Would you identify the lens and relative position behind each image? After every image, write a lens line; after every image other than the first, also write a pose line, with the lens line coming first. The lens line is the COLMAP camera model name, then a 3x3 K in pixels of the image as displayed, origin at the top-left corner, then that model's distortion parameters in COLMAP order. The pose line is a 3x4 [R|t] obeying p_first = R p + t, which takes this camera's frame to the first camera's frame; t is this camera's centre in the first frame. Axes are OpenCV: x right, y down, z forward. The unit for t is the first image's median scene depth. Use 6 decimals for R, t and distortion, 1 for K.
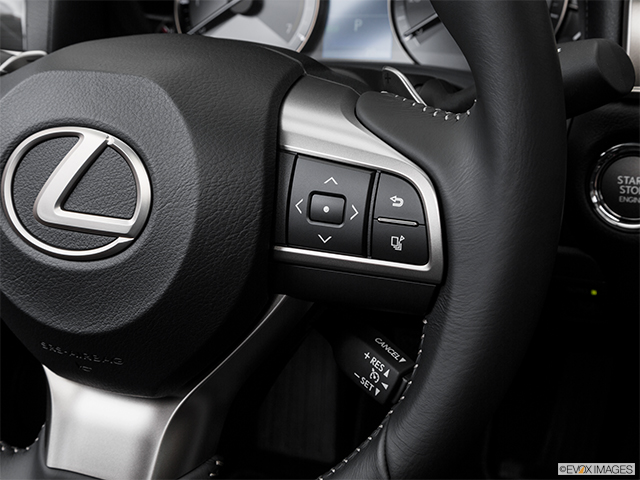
lens RADIAL K [[850.6, 0, 319.9], [0, 850.6, 239.9], [0, 0, 1]] dist [-0.021661, -0.029965]
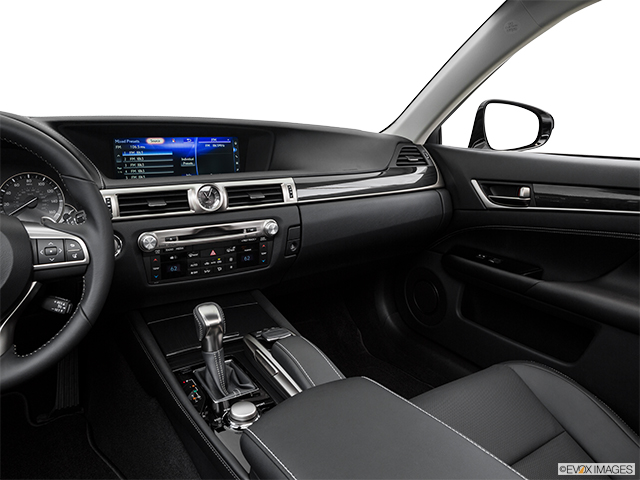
lens RADIAL K [[484.7, 0, 319.1], [0, 484.7, 239.6], [0, 0, 1]] dist [-0.125417, 0.058785]
pose [[0.555999, -0.087375, 0.826578, -0.974165], [0.278663, 0.956500, -0.086334, 0.395110], [-0.783078, 0.278339, 0.556162, -0.996164]]
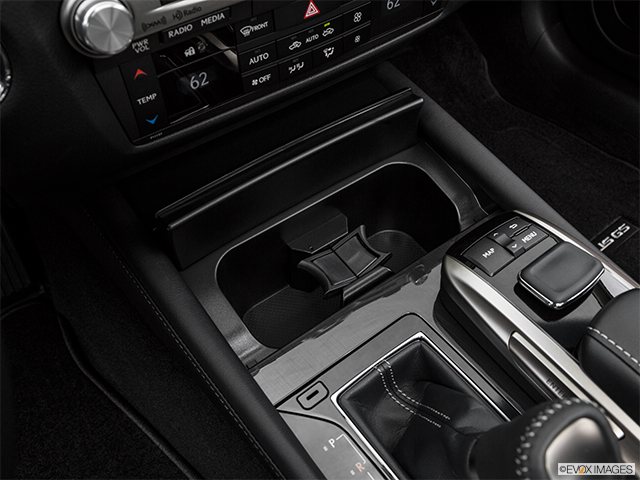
lens RADIAL K [[563.0, 0, 322.6], [0, 563.0, 238.7], [0, 0, 1]] dist [-0.082120, 0.002414]
pose [[0.504250, -0.598180, 0.622826, 0.124694], [0.353333, 0.801014, 0.483253, -0.088575], [-0.787965, -0.023615, 0.615267, 0.418060]]
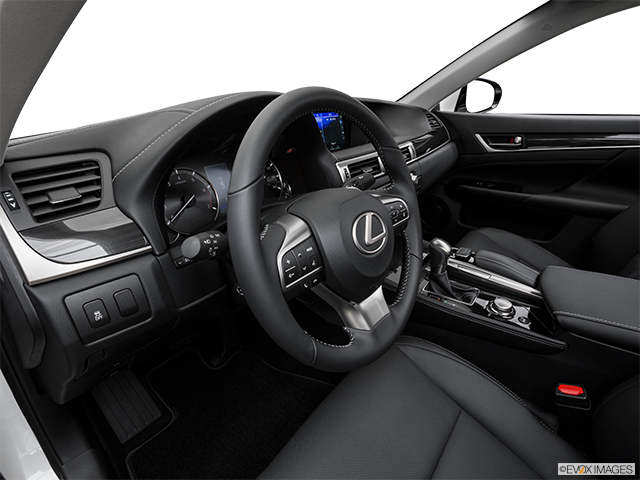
lens RADIAL K [[330.1, 0, 320.0], [0, 330.1, 240.0], [0, 0, 1]] dist [-0.043647, -0.000135]
pose [[0.233402, -0.292655, 0.927295, -1.601444], [0.401081, 0.897707, 0.182363, -0.360101], [-0.885809, 0.329356, 0.326905, 0.801516]]
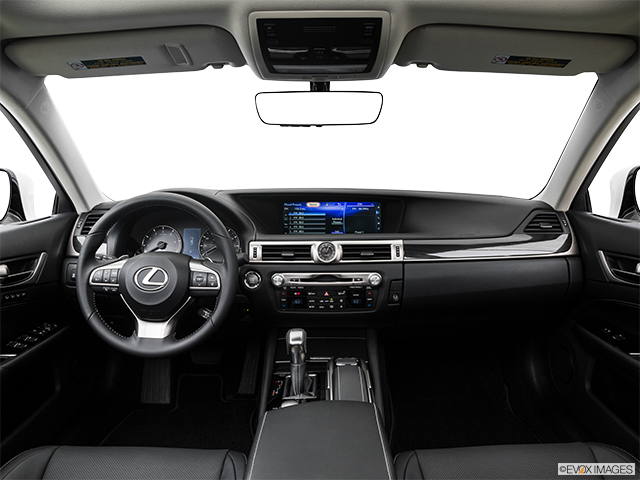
lens RADIAL K [[484.7, 0, 319.1], [0, 484.7, 239.6], [0, 0, 1]] dist [-0.125417, 0.058785]
pose [[0.913540, 0.030962, 0.405569, -0.582336], [0.086972, 0.959169, -0.269128, 0.650985], [-0.397343, 0.281132, 0.873547, -2.272914]]
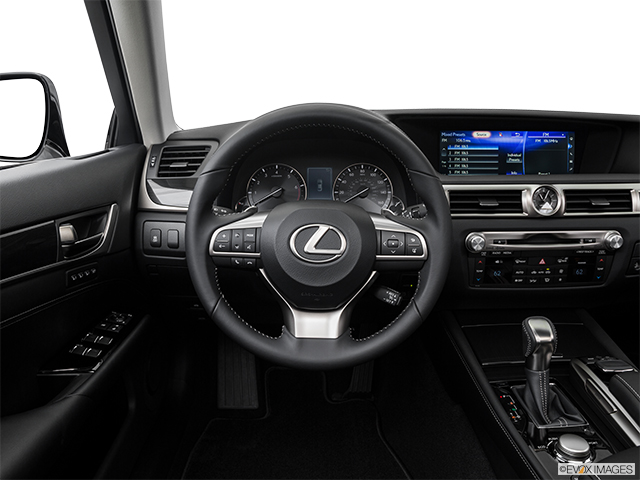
lens RADIAL K [[523.6, 0, 315.0], [0, 523.6, 238.0], [0, 0, 1]] dist [-0.082864, 0.017102]
pose [[0.907715, -0.010199, 0.419464, -1.229627], [0.096402, 0.978030, -0.184834, 0.319904], [-0.408363, 0.208214, 0.888756, -0.881176]]
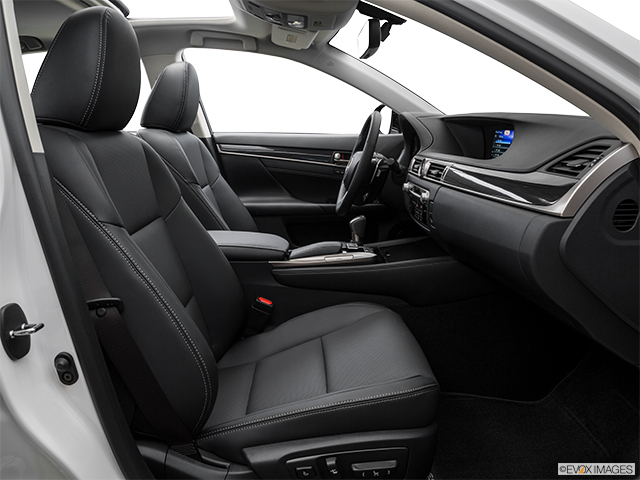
lens RADIAL K [[523.6, 0, 315.0], [0, 523.6, 238.0], [0, 0, 1]] dist [-0.082864, 0.017102]
pose [[0.422167, 0.281445, -0.861722, 4.513486], [-0.419894, 0.903172, 0.089272, 0.279782], [0.803408, 0.324144, 0.499466, -1.756324]]
